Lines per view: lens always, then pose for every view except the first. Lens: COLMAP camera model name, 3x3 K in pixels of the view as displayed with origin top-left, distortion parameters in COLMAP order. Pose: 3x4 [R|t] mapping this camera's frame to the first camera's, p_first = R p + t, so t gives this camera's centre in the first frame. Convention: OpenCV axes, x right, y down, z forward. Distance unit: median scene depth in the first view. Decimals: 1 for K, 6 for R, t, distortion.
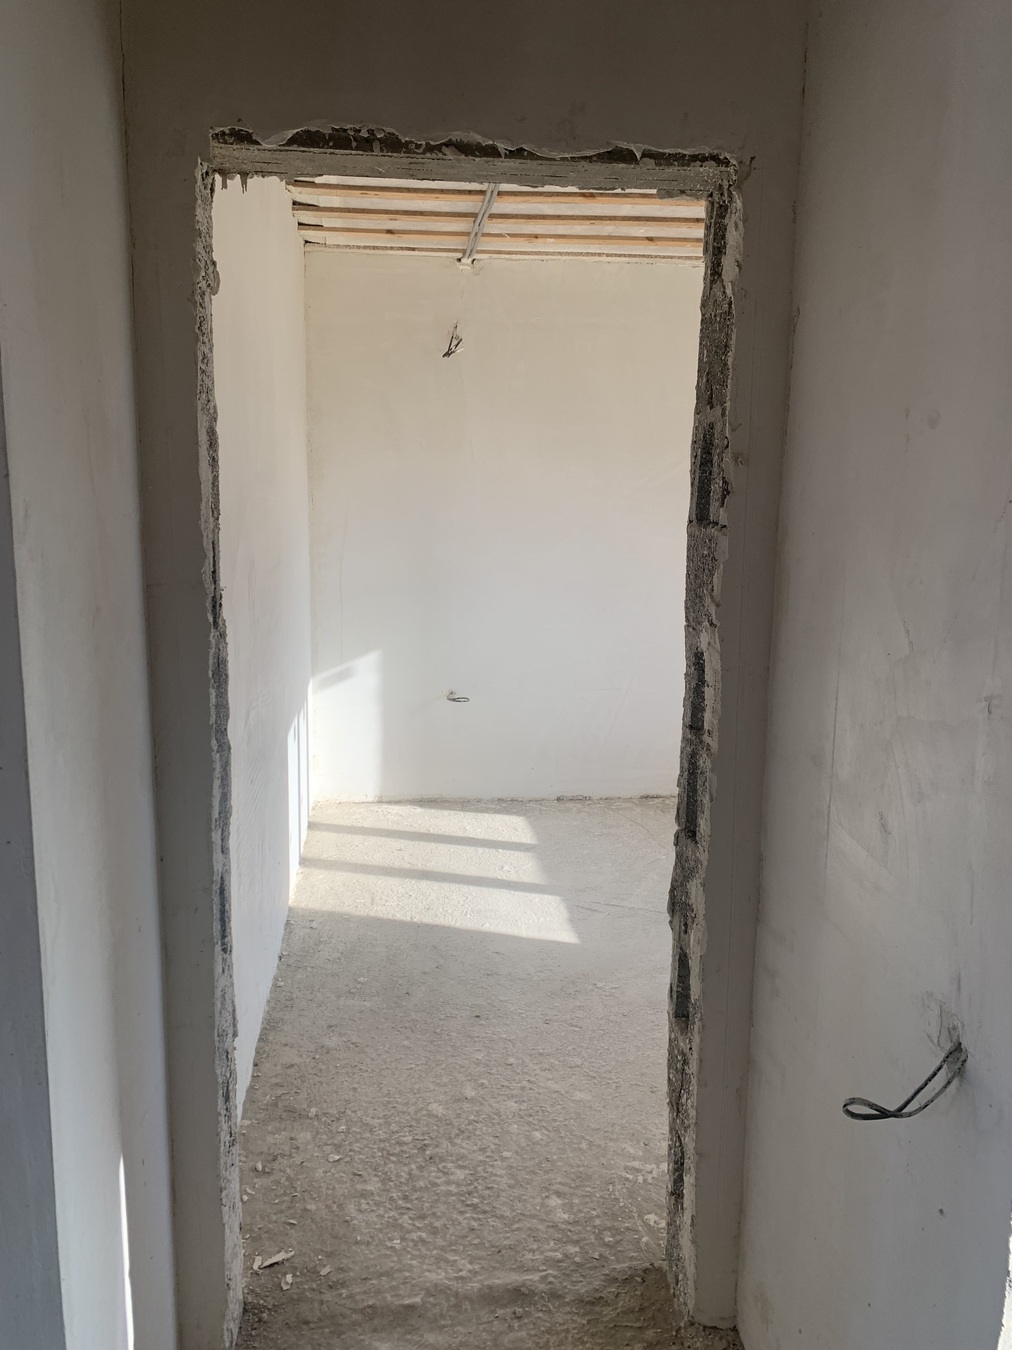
lens RADIAL K [[1019.9, 0, 506.8], [0, 1019.9, 683.1], [0, 0, 1]] dist [0.037589, -0.040046]
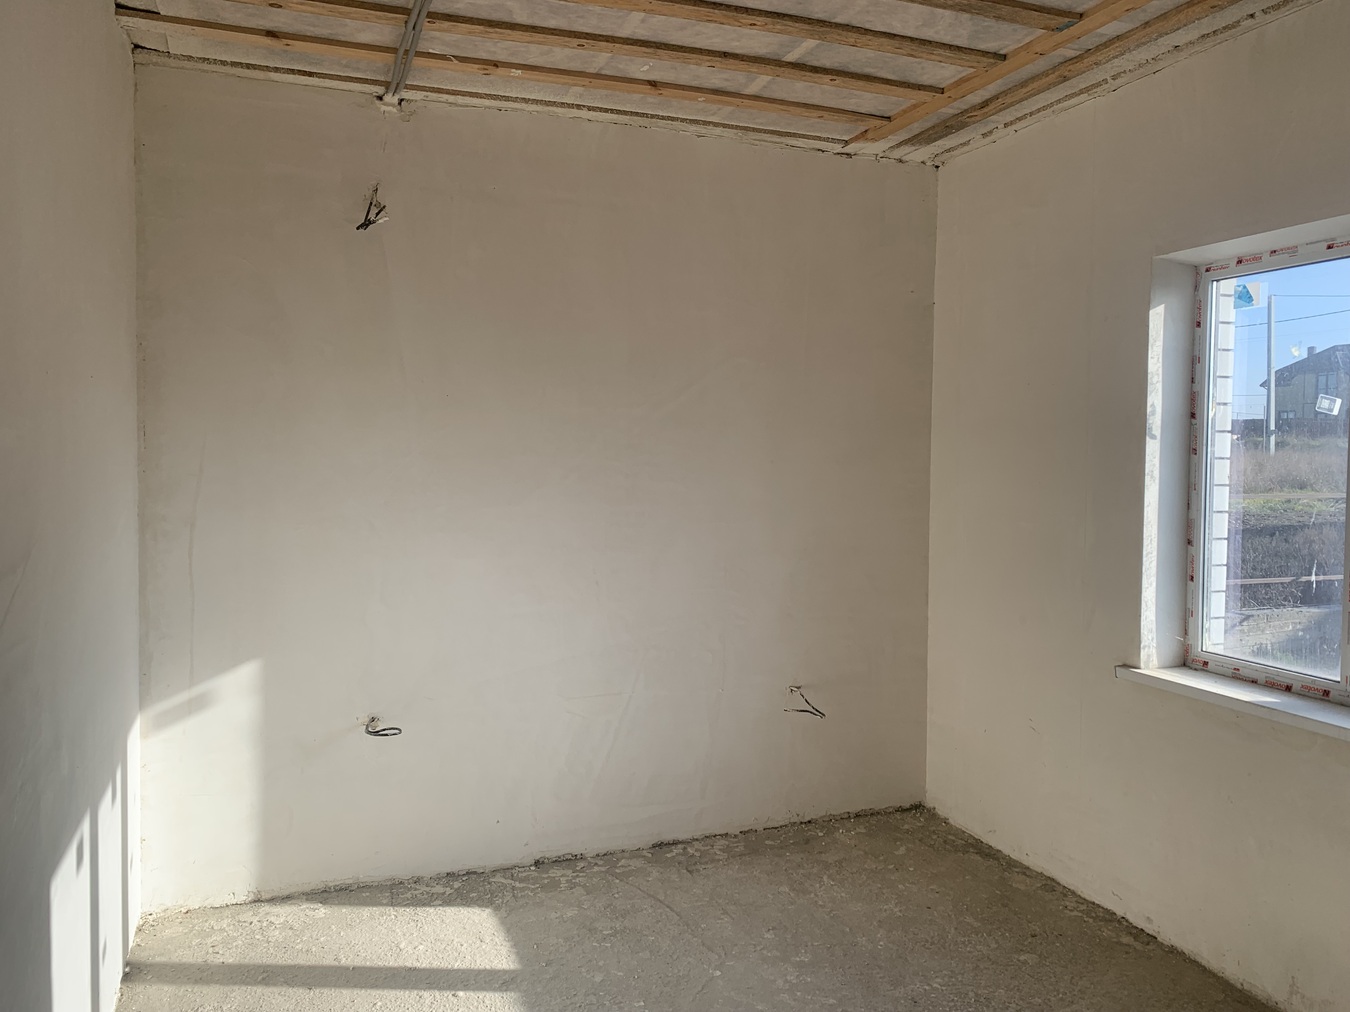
lens RADIAL K [[1019.9, 0, 684.2], [0, 1019.9, 492.7], [0, 0, 1]] dist [0.037589, -0.040046]
pose [[0.967745, -0.014058, 0.251540, -0.025002], [0.044200, 0.992430, -0.114583, -0.053772], [-0.248025, 0.122005, 0.961040, 0.301782]]
